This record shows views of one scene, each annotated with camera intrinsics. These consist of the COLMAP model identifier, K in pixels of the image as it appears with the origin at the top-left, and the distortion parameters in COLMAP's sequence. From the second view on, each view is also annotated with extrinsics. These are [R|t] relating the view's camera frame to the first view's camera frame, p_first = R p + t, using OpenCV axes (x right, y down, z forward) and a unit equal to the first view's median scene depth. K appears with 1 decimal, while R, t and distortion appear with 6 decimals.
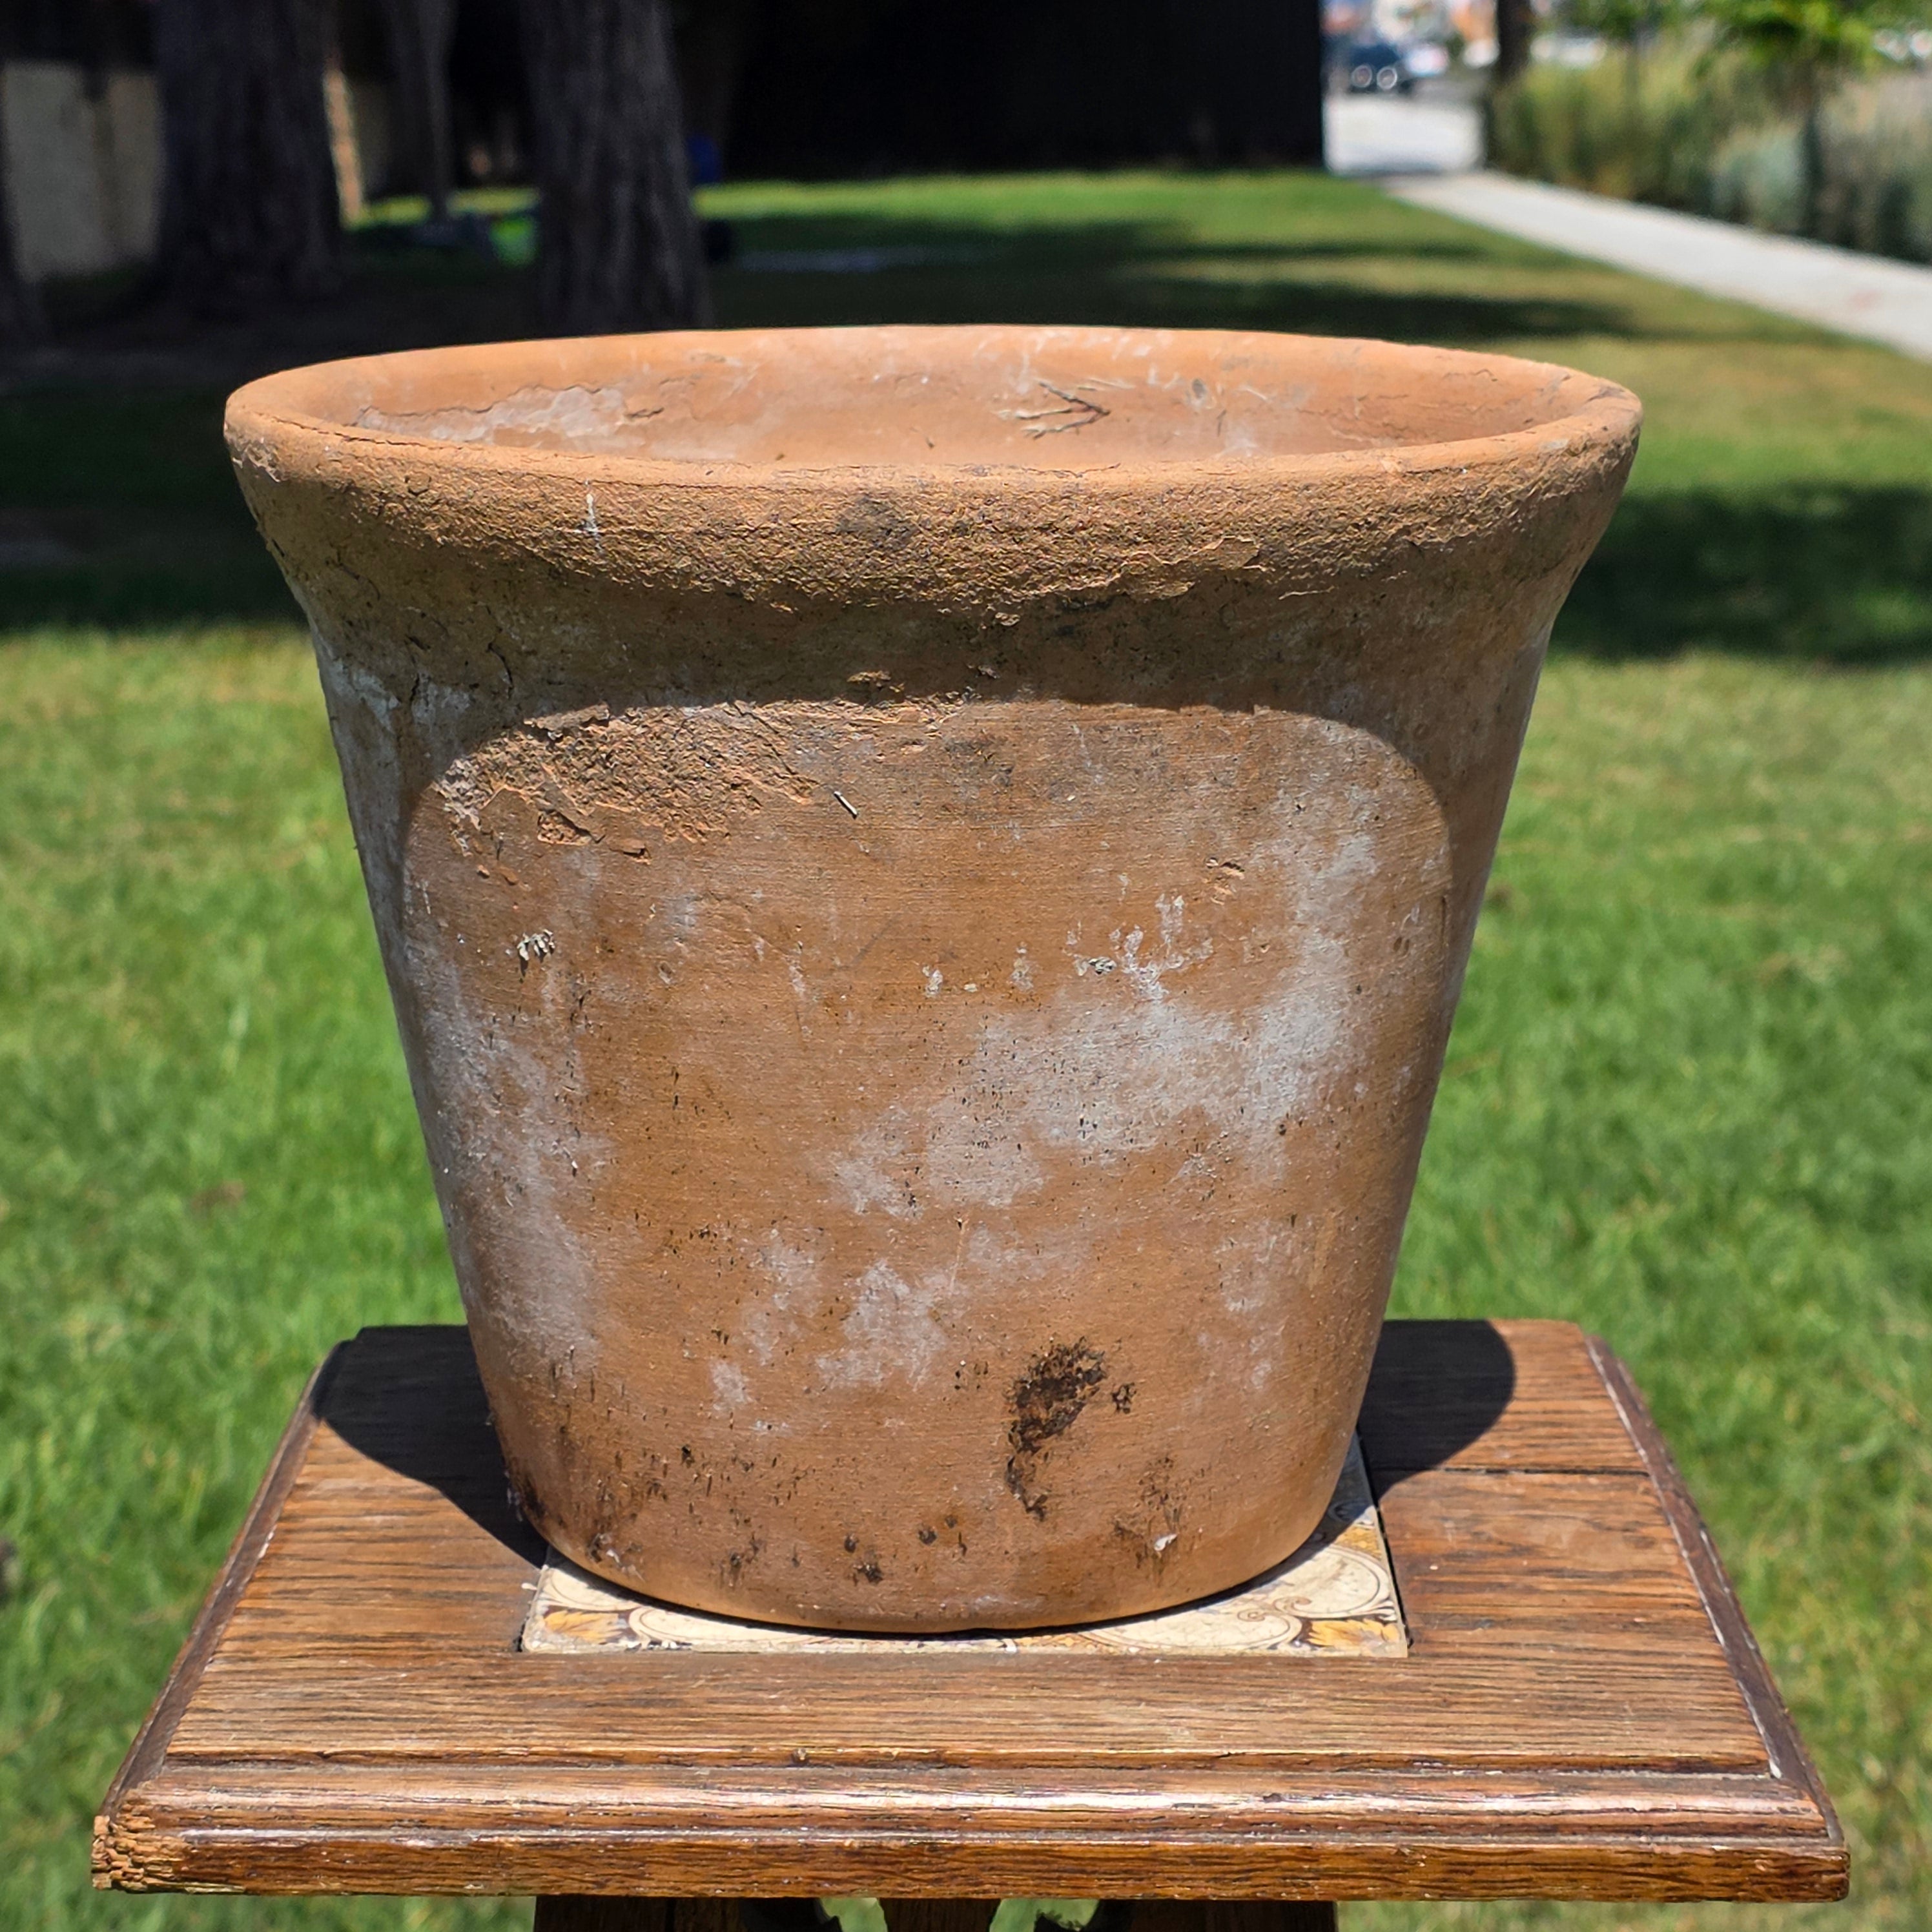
lens RADIAL K [[4879.1, 0, 937.4], [0, 4879.1, 955.3], [0, 0, 1]] dist [0.132684, 0.000000]
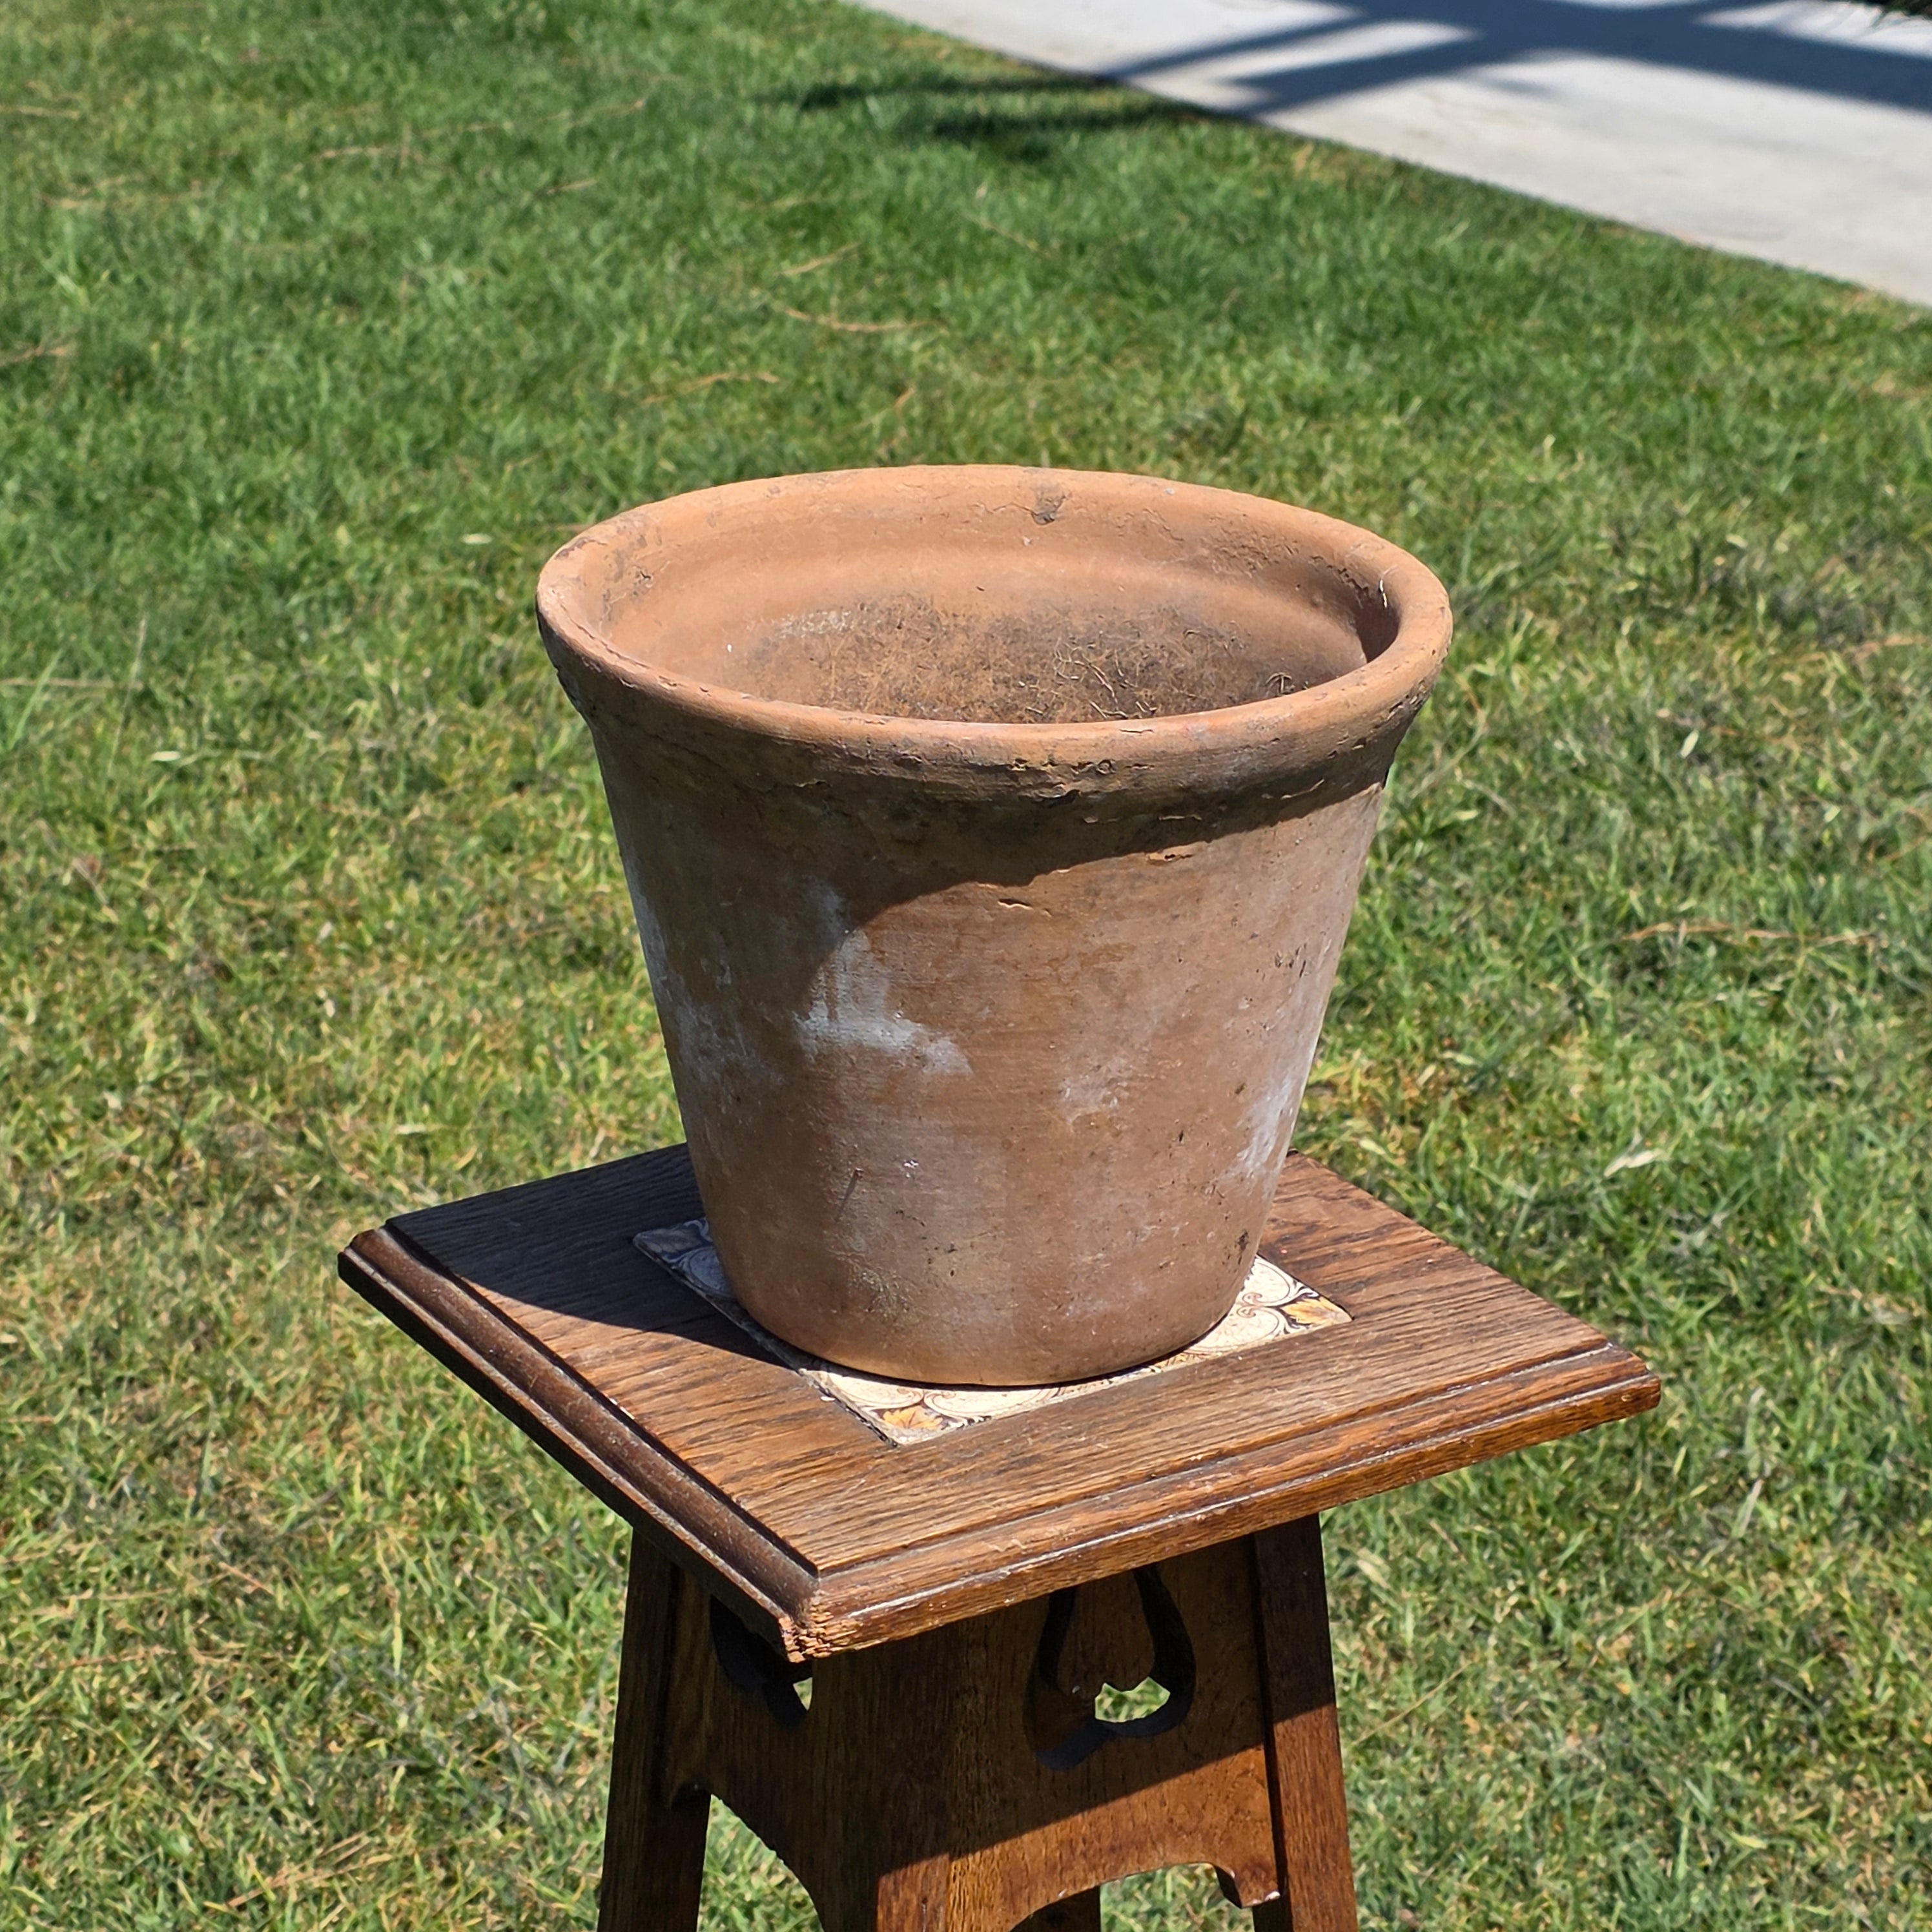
lens RADIAL K [[4879.1, 0, 1021.1], [0, 4879.1, 949.3], [0, 0, 1]] dist [0.132684, 0.000000]
pose [[0.833571, -0.194559, 0.517016, -0.197107], [0.098403, 0.973253, 0.207595, -0.079309], [-0.543577, -0.122169, 0.830421, -0.072064]]
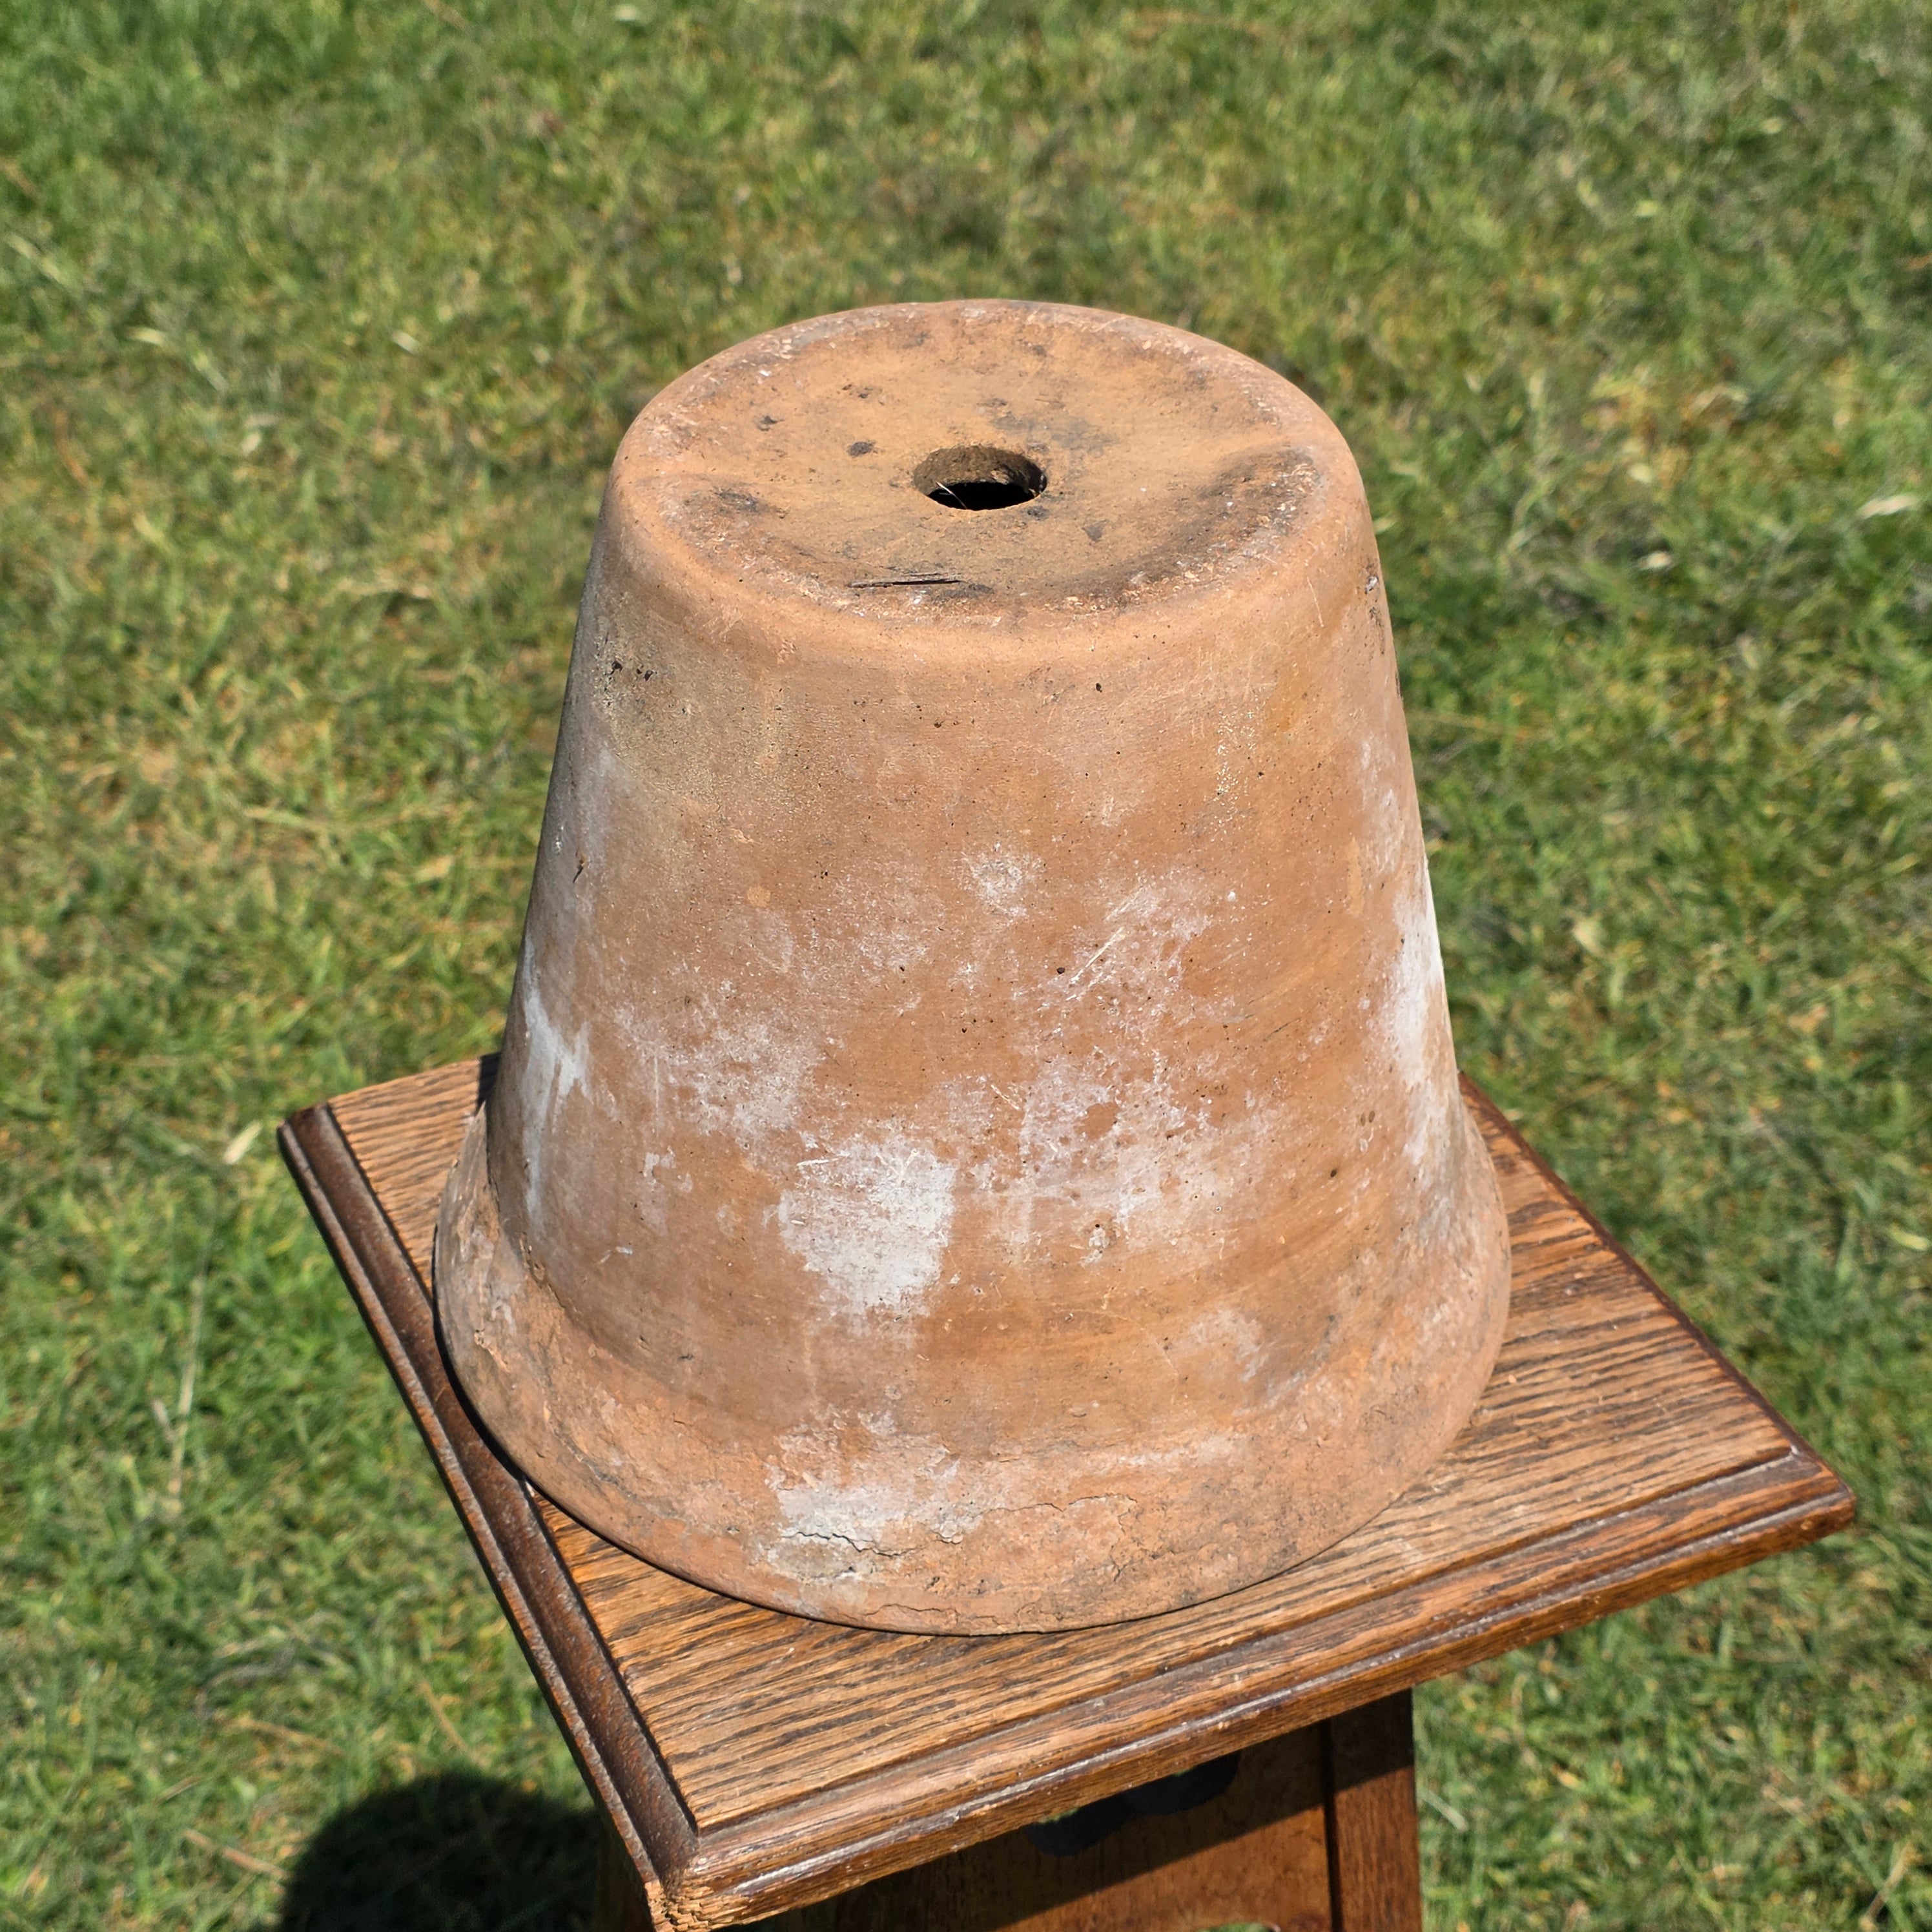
lens RADIAL K [[3506.1, 0, 928.0], [0, 3506.1, 1022.1], [0, 0, 1]] dist [0.095506, 0.000000]
pose [[0.904571, -0.259714, 0.338083, -0.078257], [0.084226, 0.886259, 0.455468, -0.091375], [-0.417921, -0.383528, 0.823559, 0.074741]]
